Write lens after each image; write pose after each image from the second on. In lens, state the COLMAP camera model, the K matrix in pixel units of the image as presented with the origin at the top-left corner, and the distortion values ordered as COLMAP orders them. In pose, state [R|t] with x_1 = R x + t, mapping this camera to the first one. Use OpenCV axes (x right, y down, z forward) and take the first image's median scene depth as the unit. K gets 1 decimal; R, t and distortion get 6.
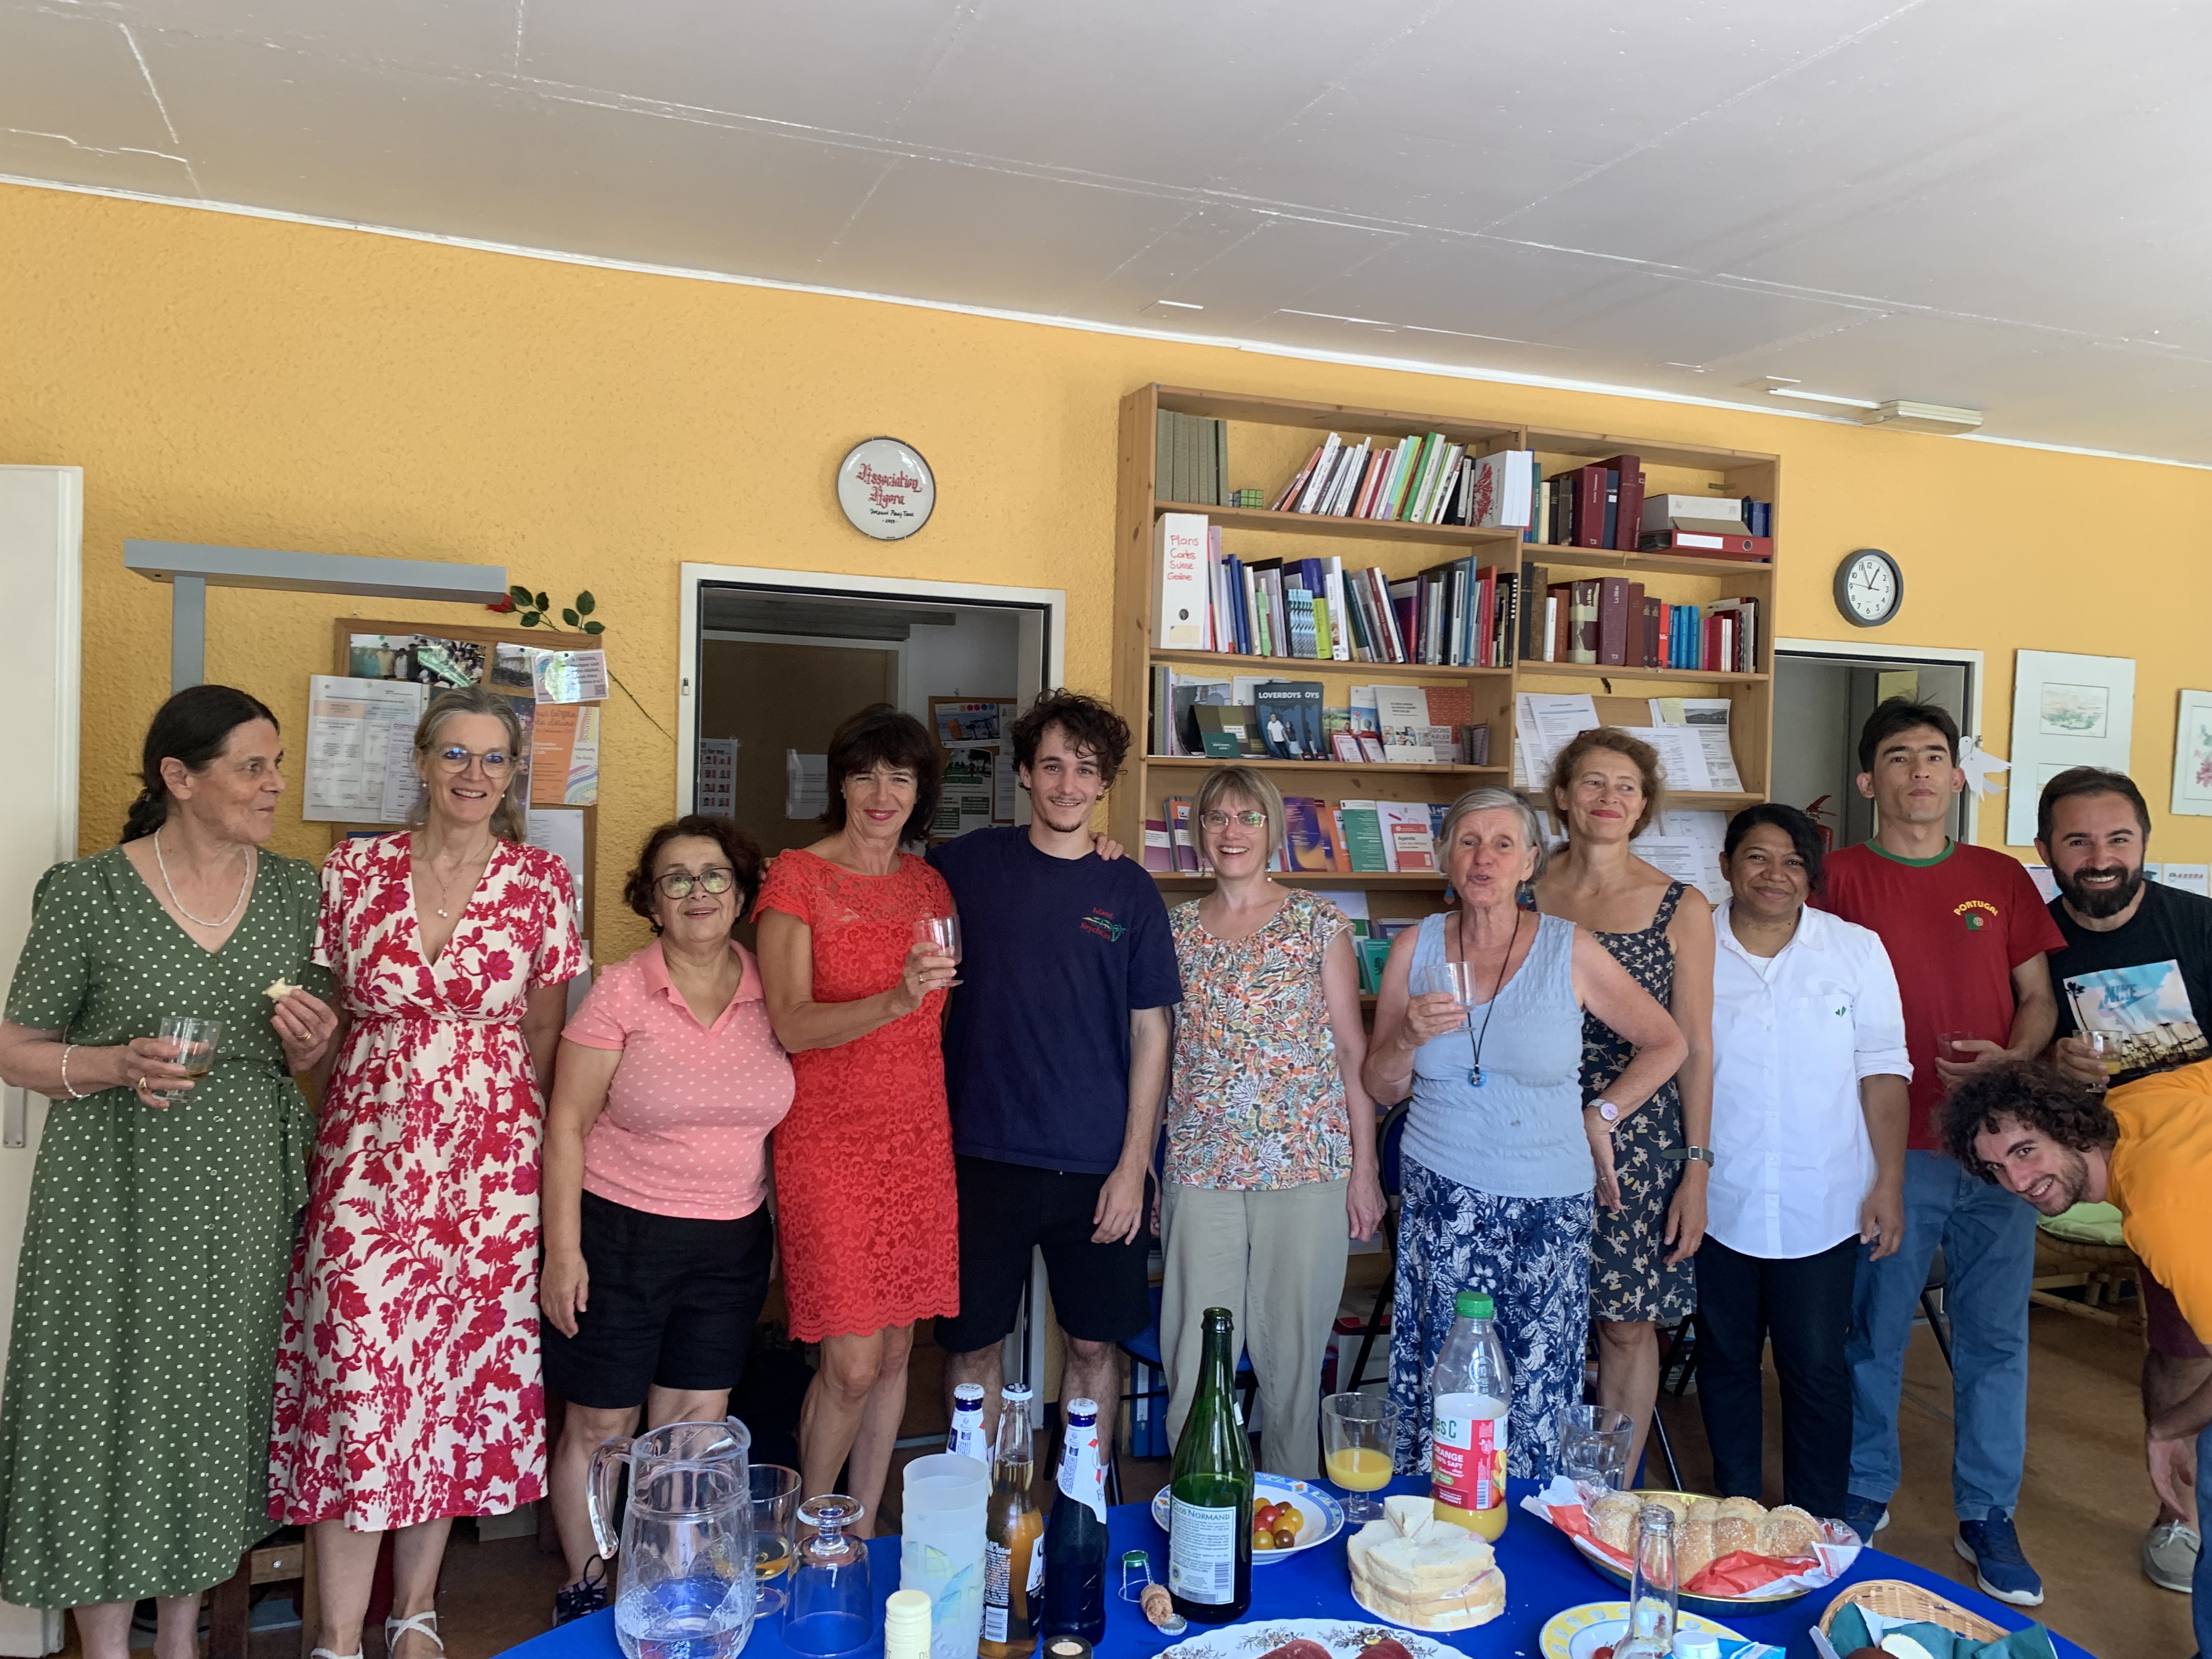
lens RADIAL K [[1679.8, 0, 1129.3], [0, 1679.8, 837.4], [0, 0, 1]] dist [0.021950, -0.018711]
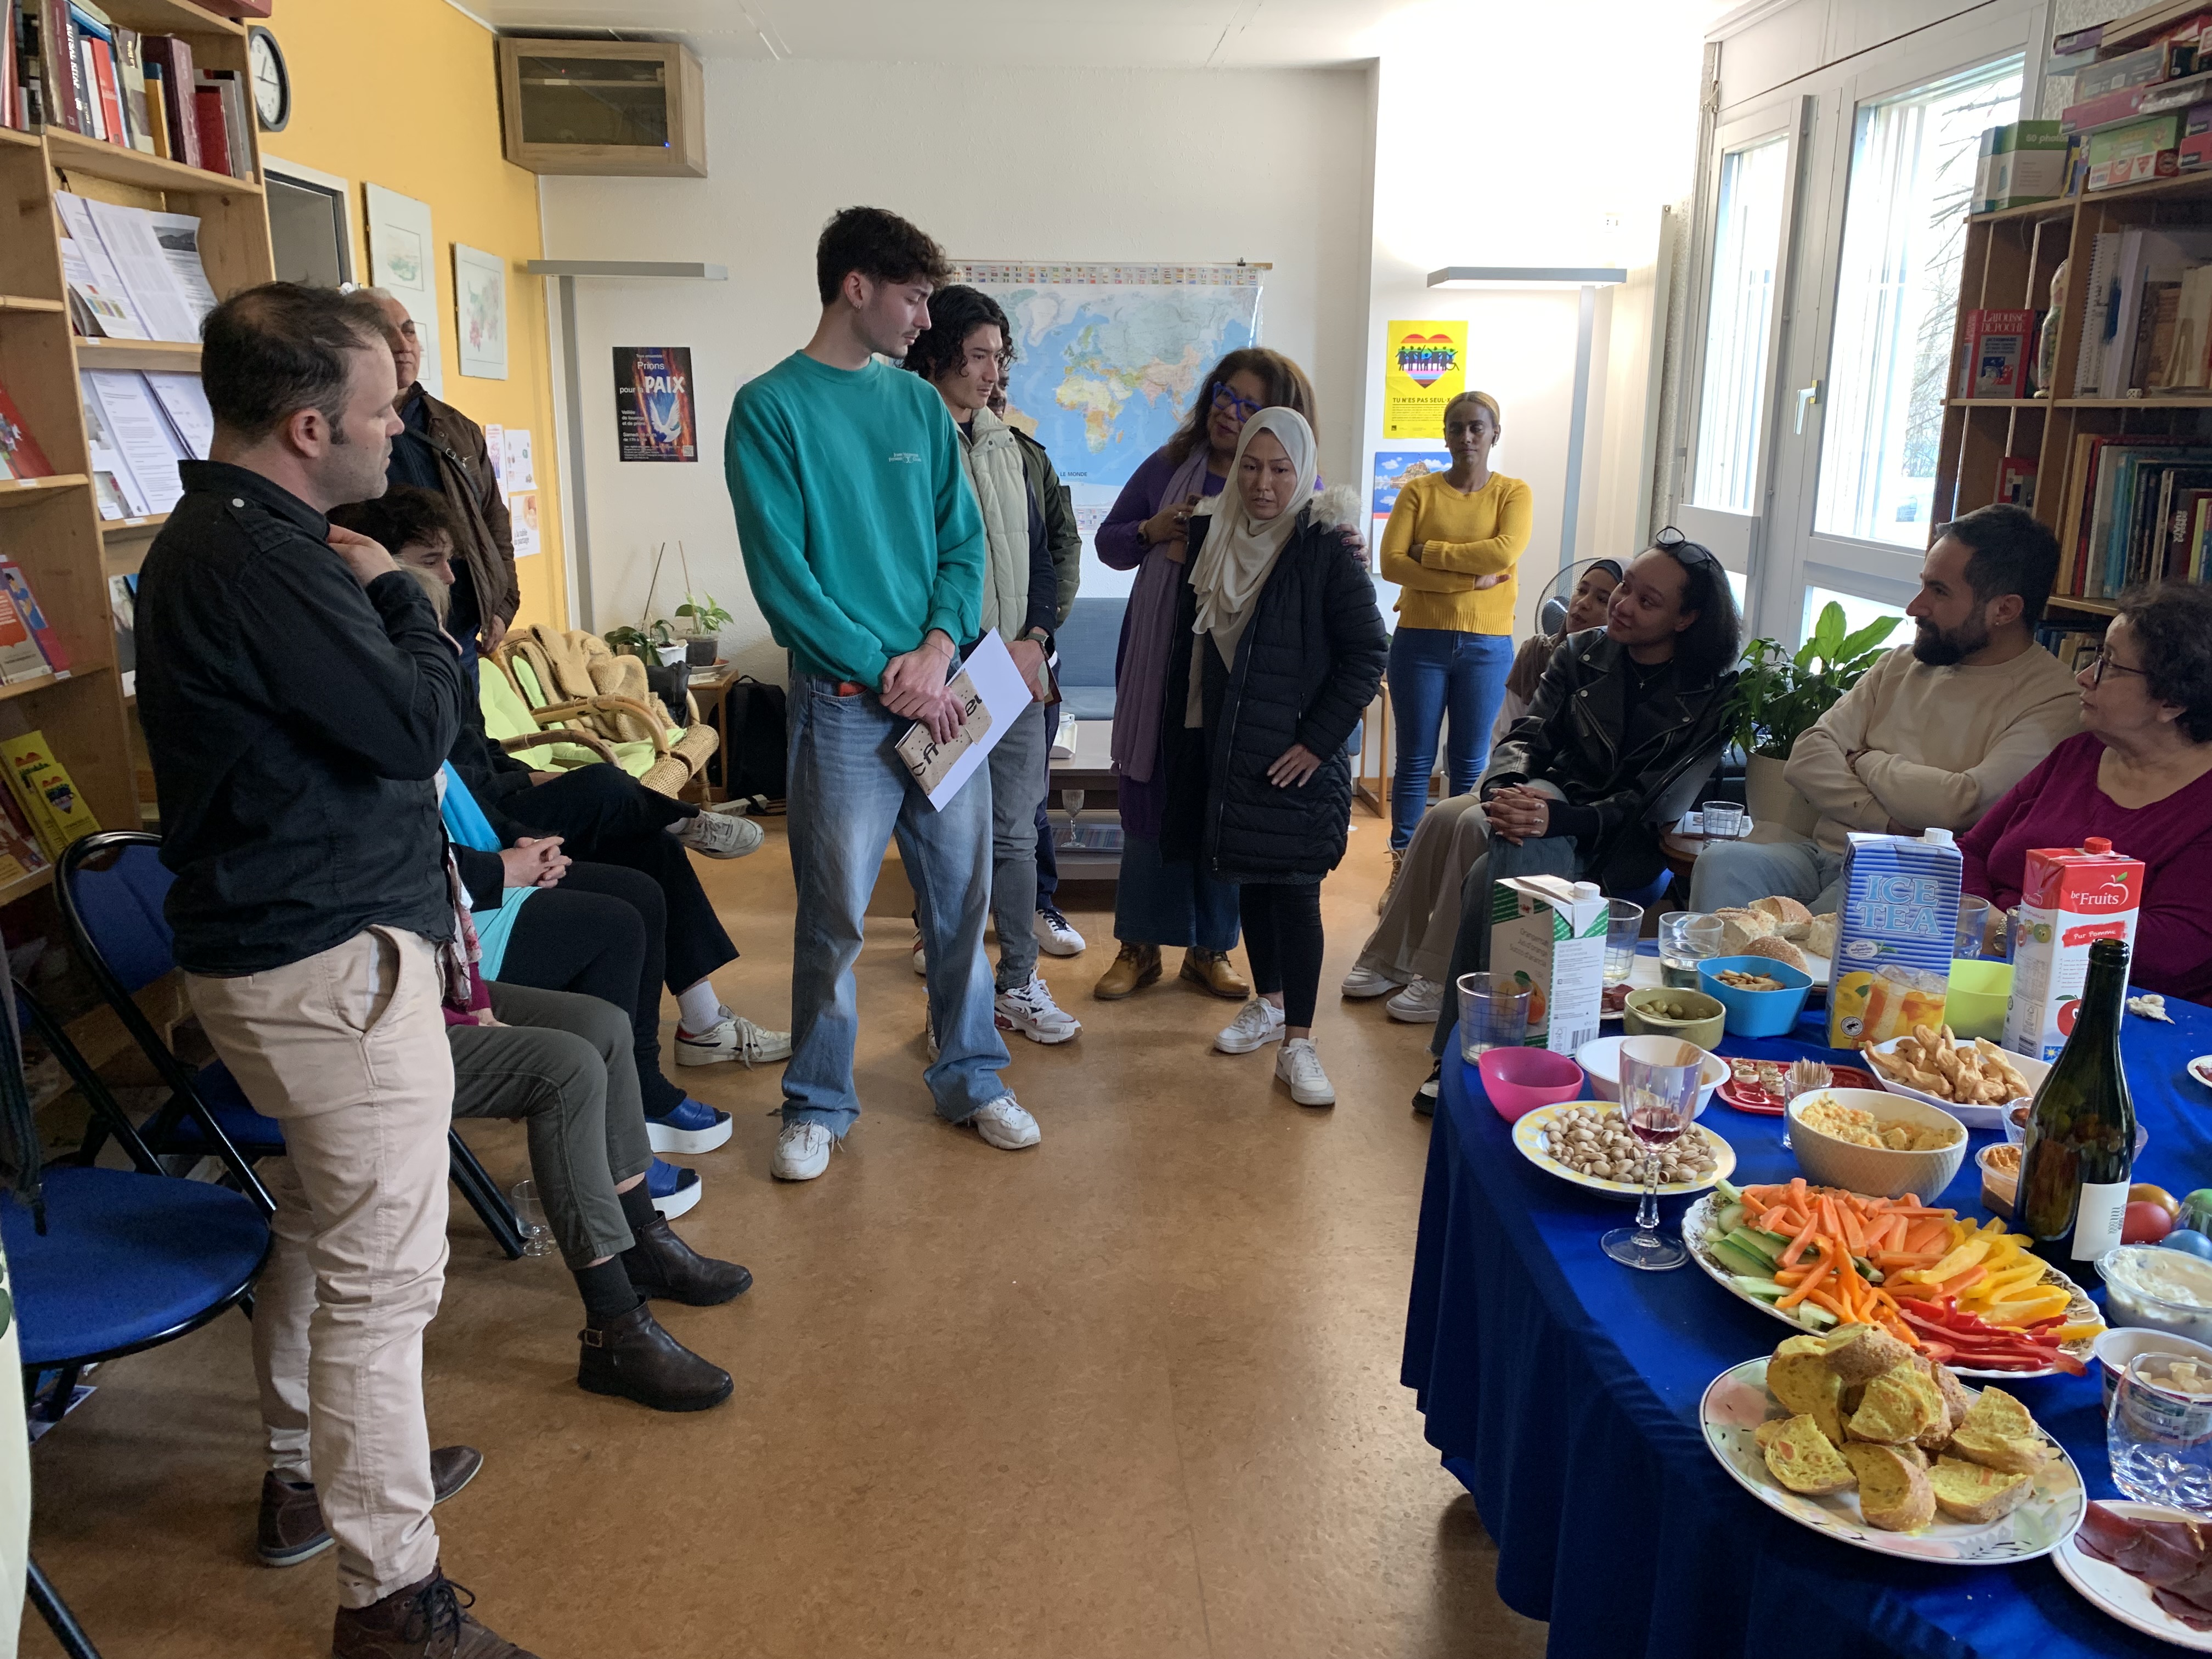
lens RADIAL K [[1679.8, 0, 1102.4], [0, 1679.8, 819.0], [0, 0, 1]] dist [0.021950, -0.018711]
pose [[0.301043, -0.251998, 0.919712, -0.320476], [0.032758, 0.966616, 0.254127, -0.002772], [-0.953048, -0.046375, 0.299248, 0.472759]]
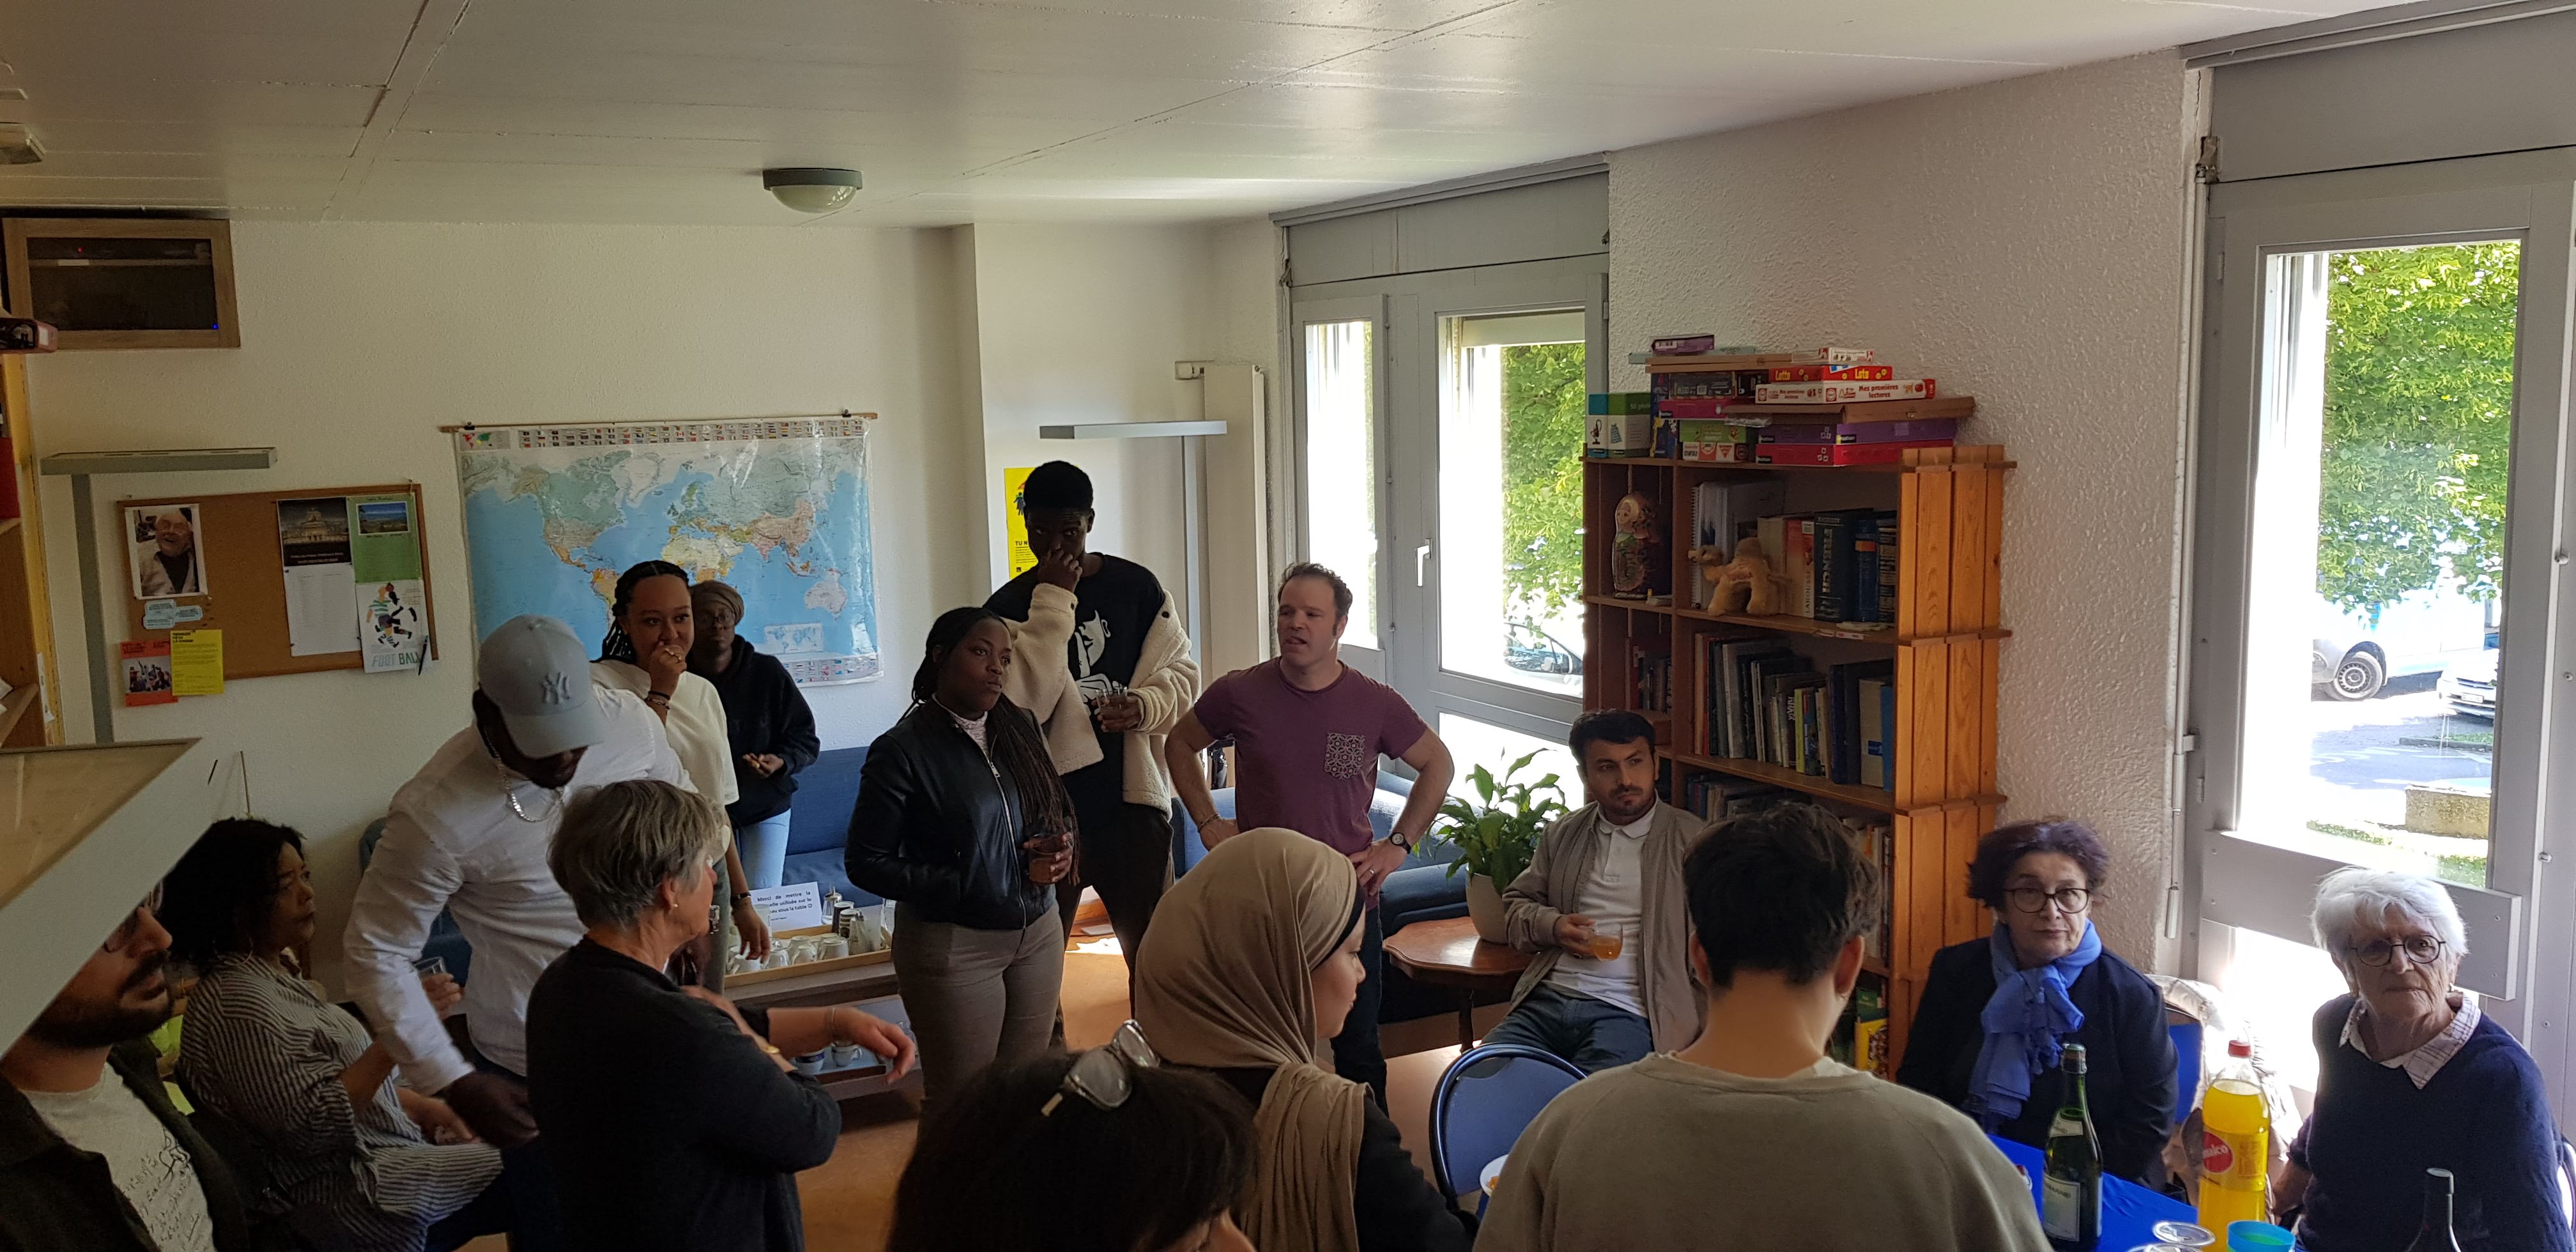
lens RADIAL K [[1968.6, 0, 1250.9], [0, 1968.6, 640.6], [0, 0, 1]] dist [0.039729, -0.085278]
pose [[-0.116273, -0.156034, 0.980884, -0.563112], [0.056617, 0.984936, 0.163390, -0.173503], [-0.991602, 0.074533, -0.105687, 0.684570]]
